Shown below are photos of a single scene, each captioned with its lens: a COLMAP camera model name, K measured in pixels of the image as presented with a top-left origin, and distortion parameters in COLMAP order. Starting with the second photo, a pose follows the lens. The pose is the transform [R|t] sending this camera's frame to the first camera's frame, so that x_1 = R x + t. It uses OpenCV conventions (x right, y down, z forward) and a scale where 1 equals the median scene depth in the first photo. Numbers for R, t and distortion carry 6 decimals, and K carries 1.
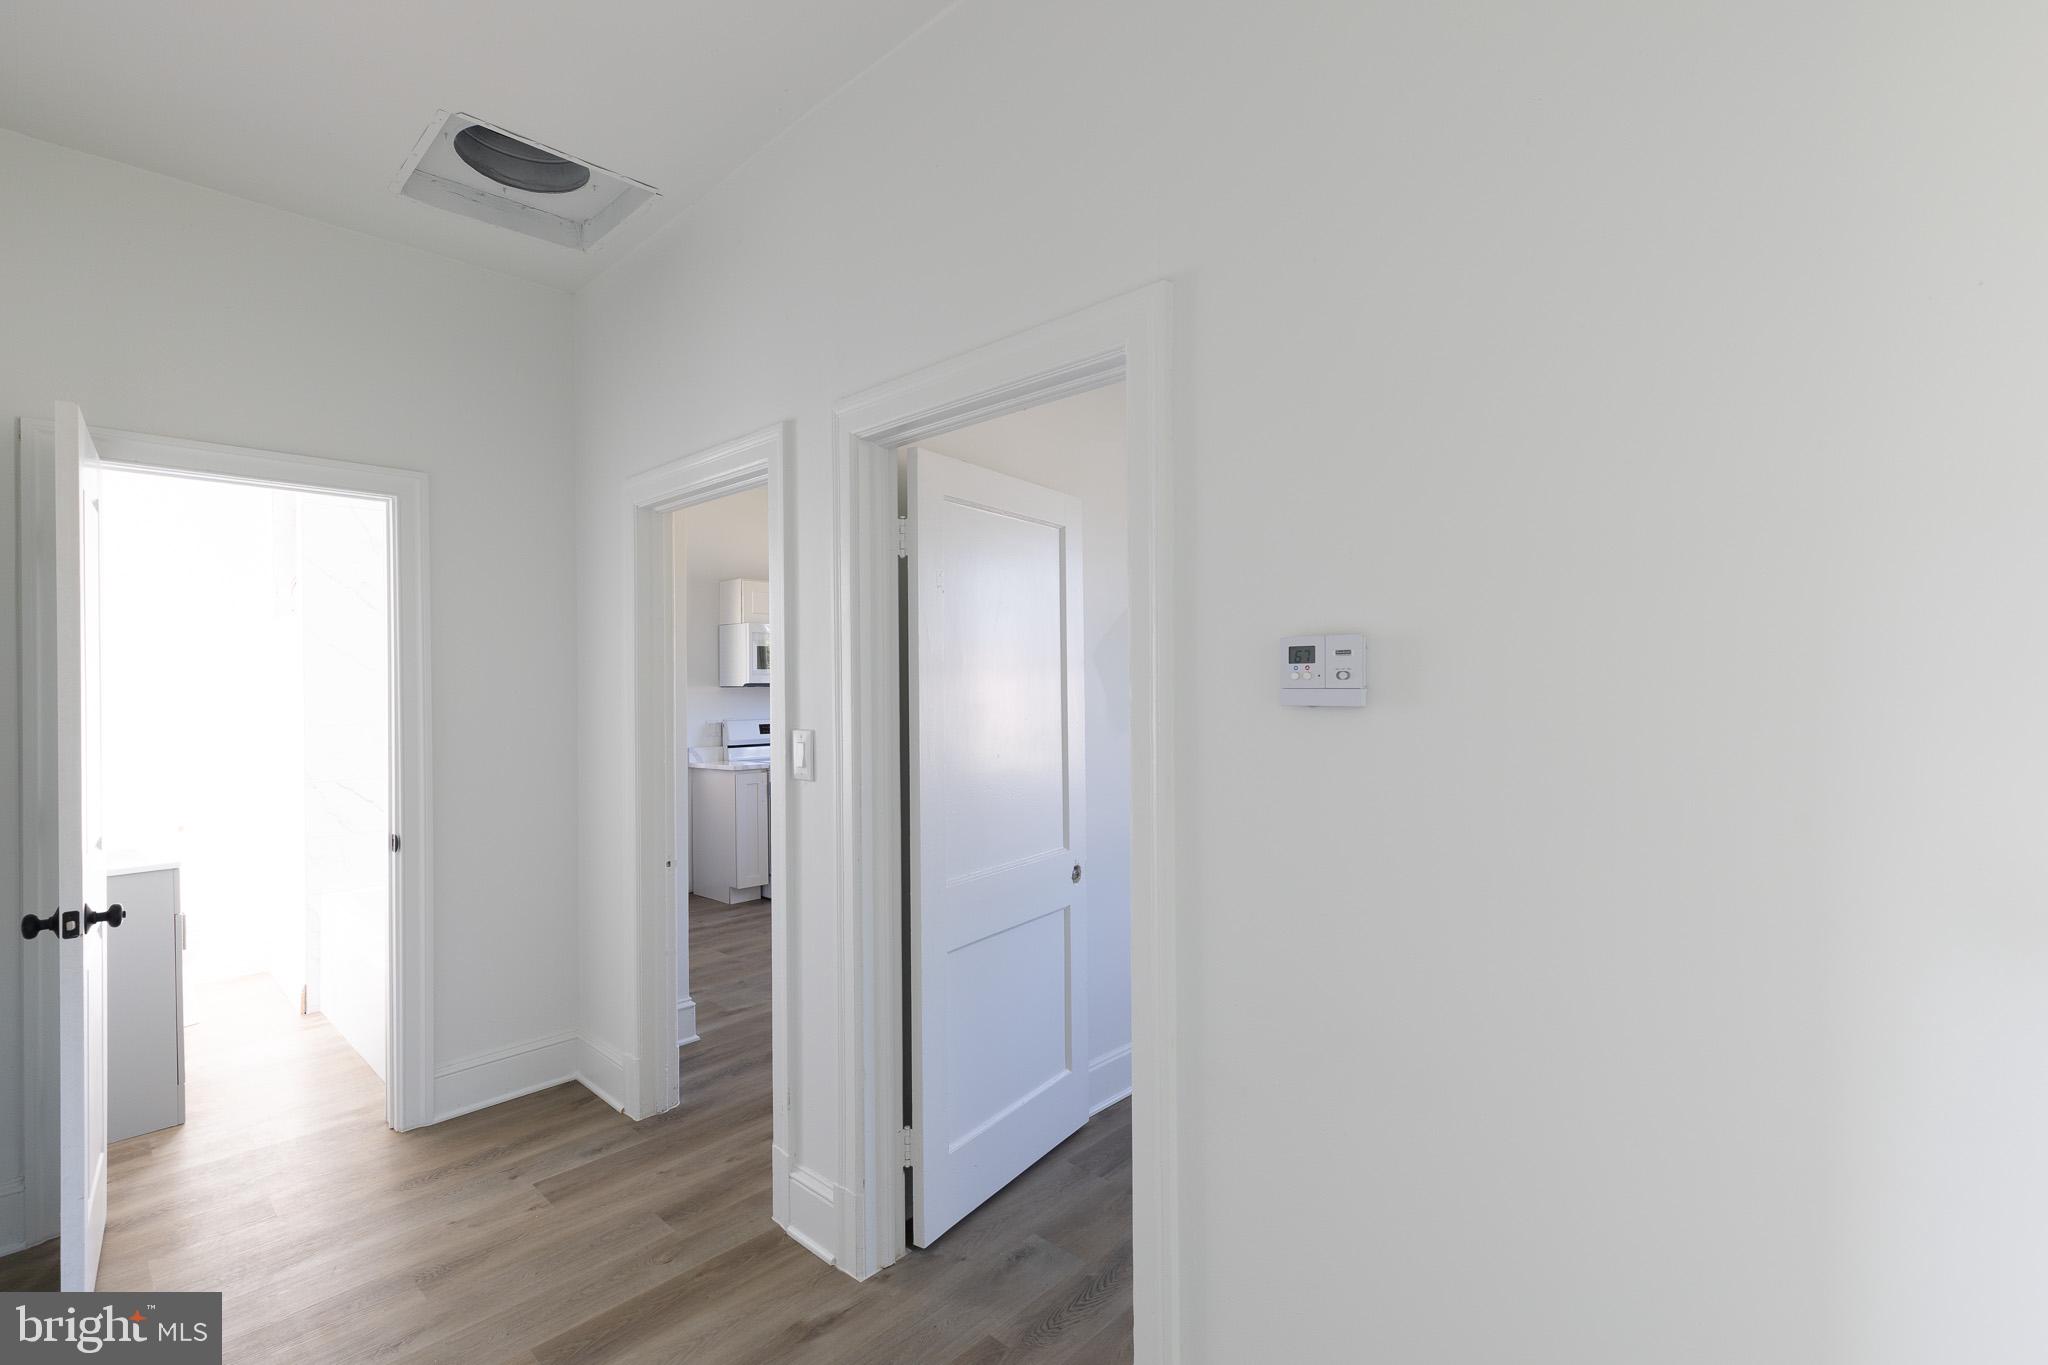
lens RADIAL K [[915.9, 0, 1024.0], [0, 915.9, 682.5], [0, 0, 1]] dist [0.005652, 0.000162]
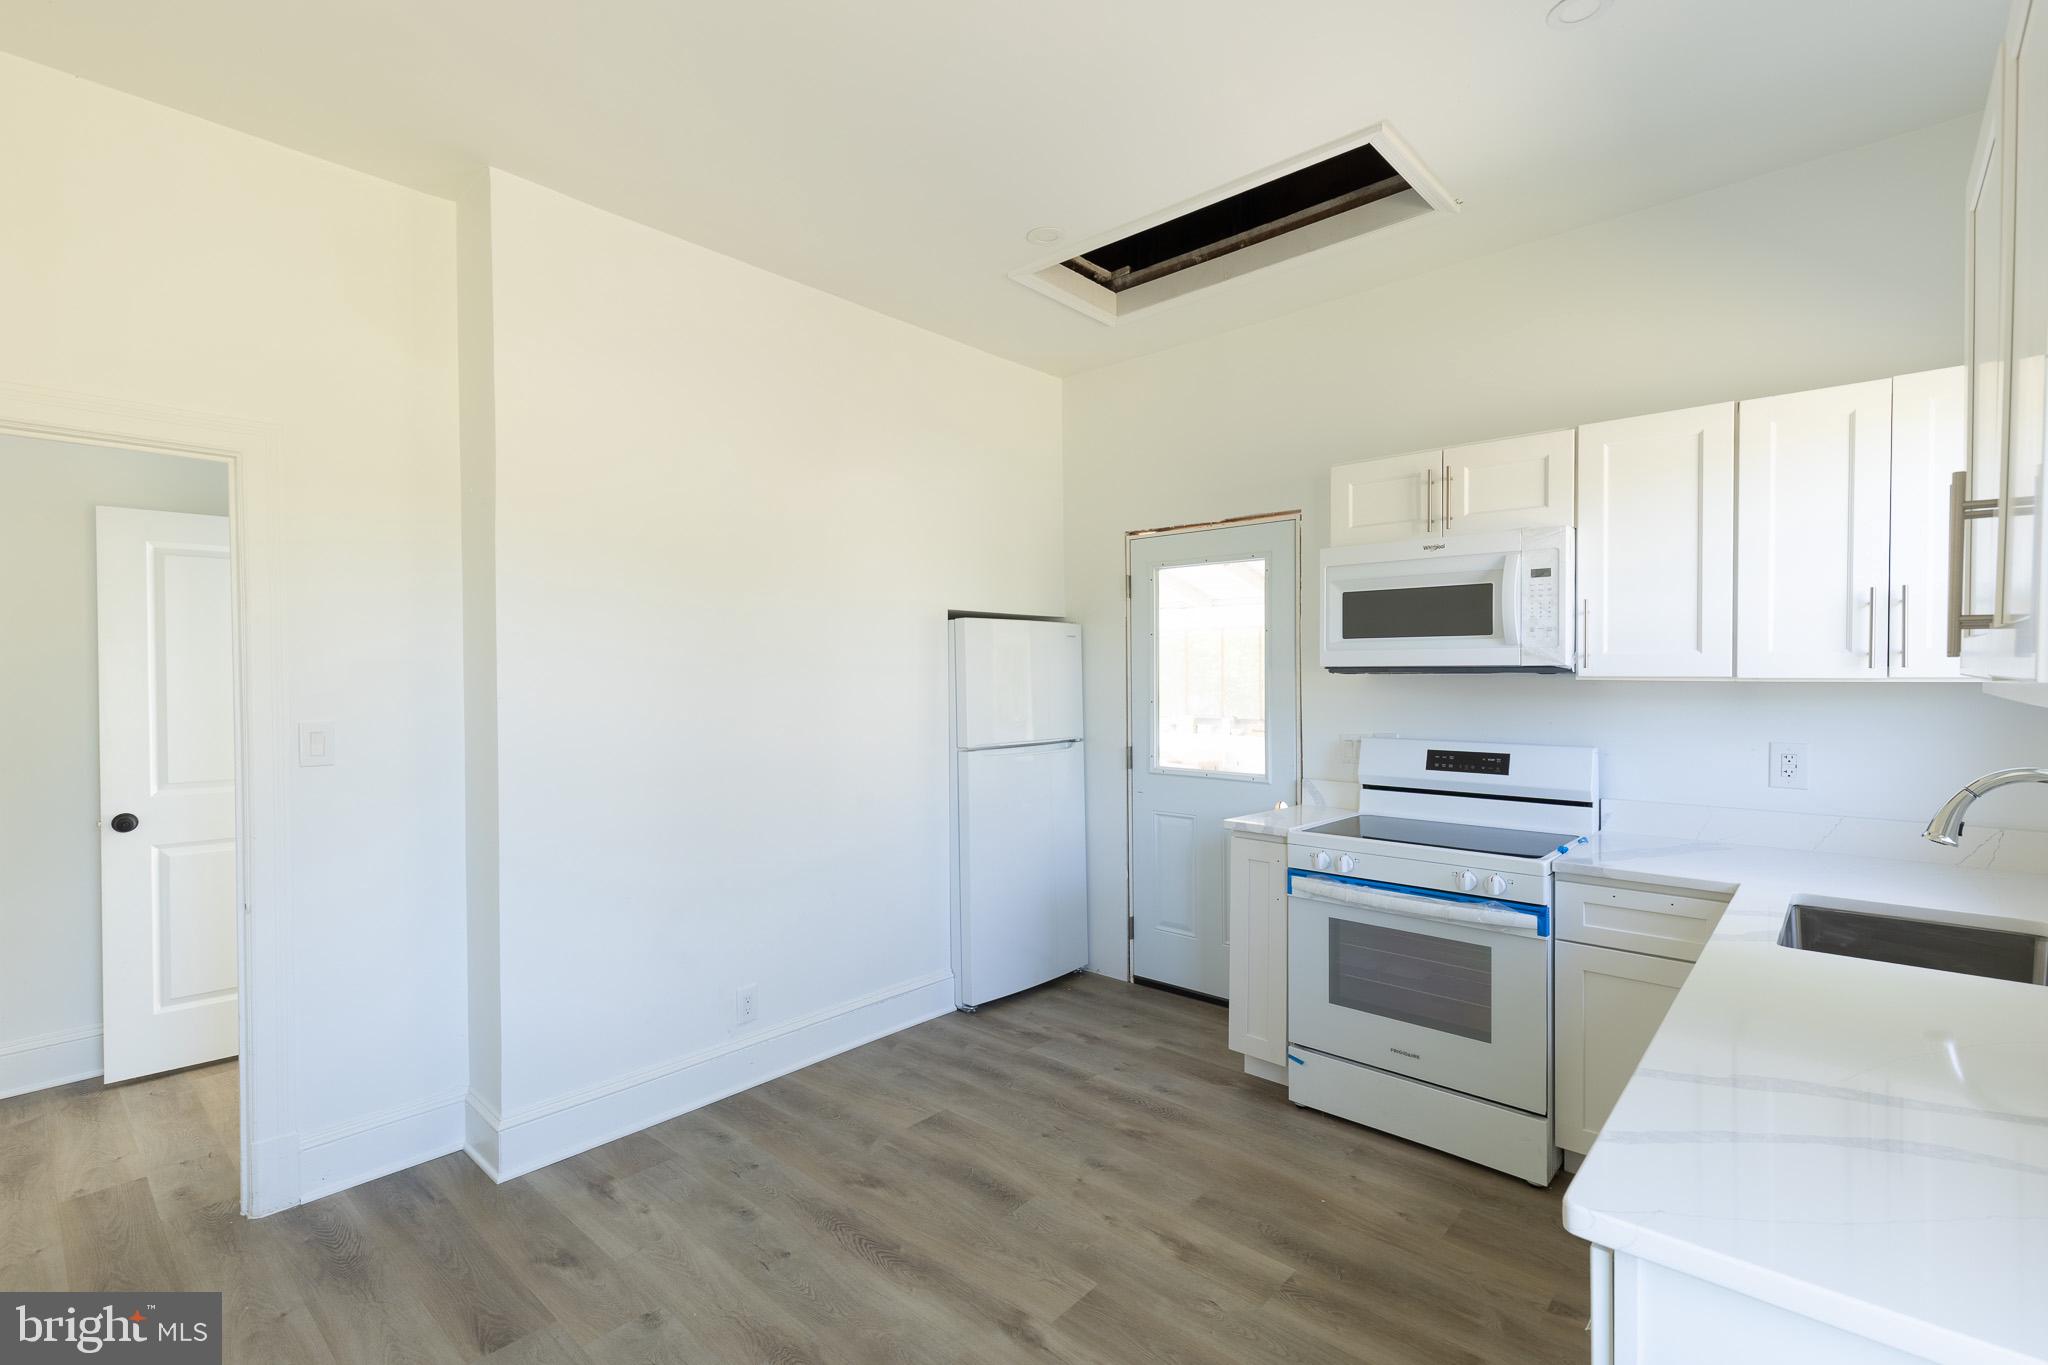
lens RADIAL K [[927.2, 0, 1029.4], [0, 927.2, 680.9], [0, 0, 1]] dist [0.011401, -0.000190]
pose [[0.028026, 0.015376, -0.999489, 0.215794], [0.009111, 0.999836, 0.015637, -0.000941], [0.999566, -0.009544, 0.027882, 0.824531]]
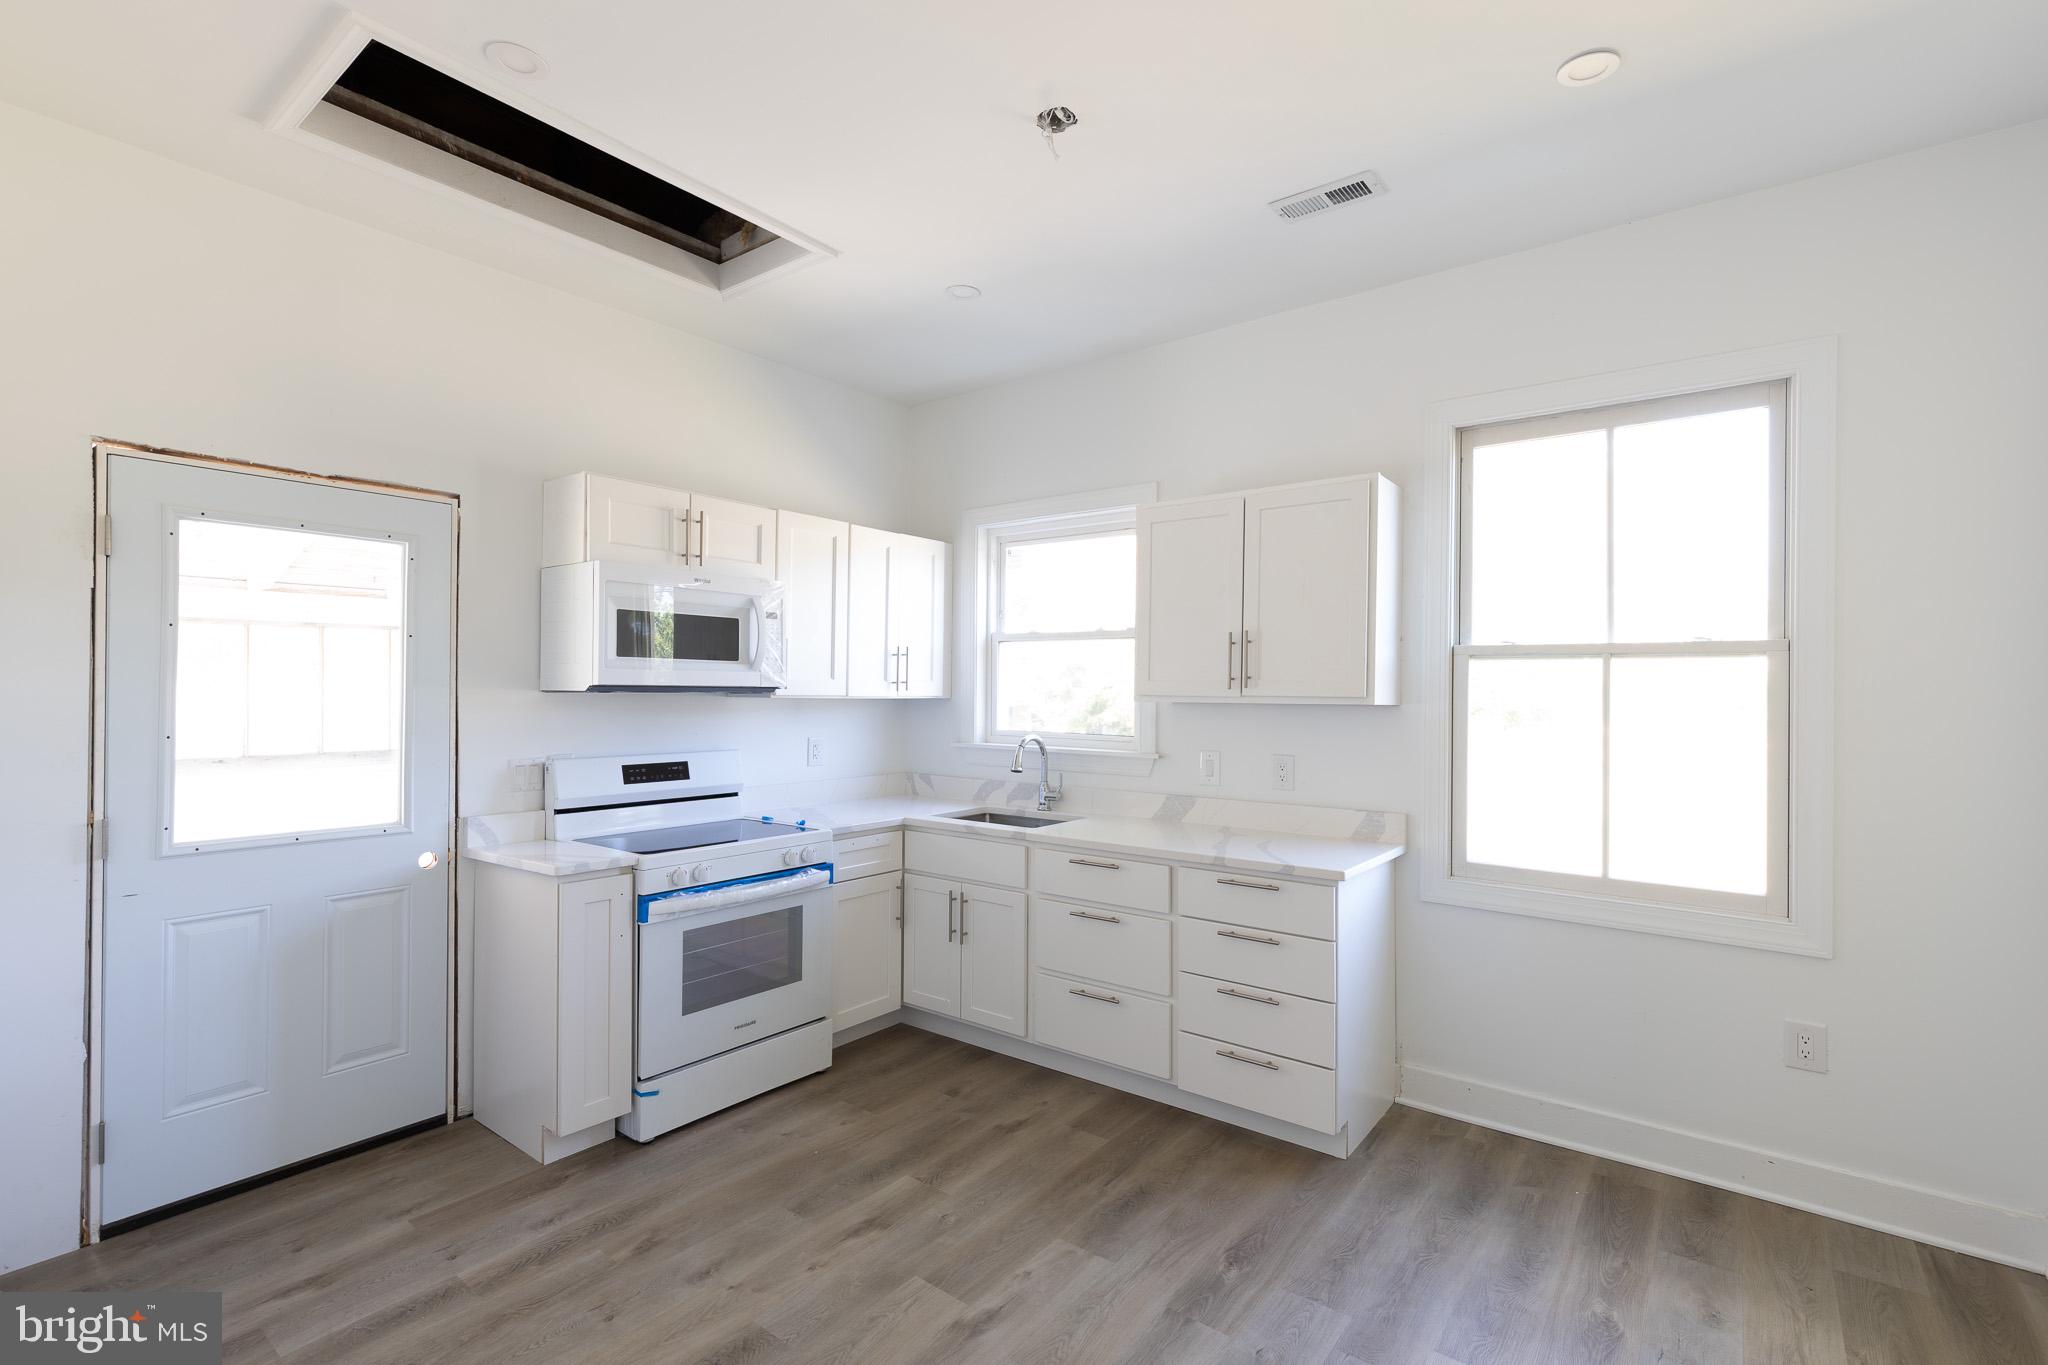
lens RADIAL K [[927.2, 0, 1029.4], [0, 927.2, 680.9], [0, 0, 1]] dist [0.011401, -0.000190]
pose [[0.994693, 0.012827, 0.102083, -0.123943], [-0.012084, 0.999896, -0.007901, -0.000145], [-0.102173, 0.006625, 0.994745, 0.489464]]
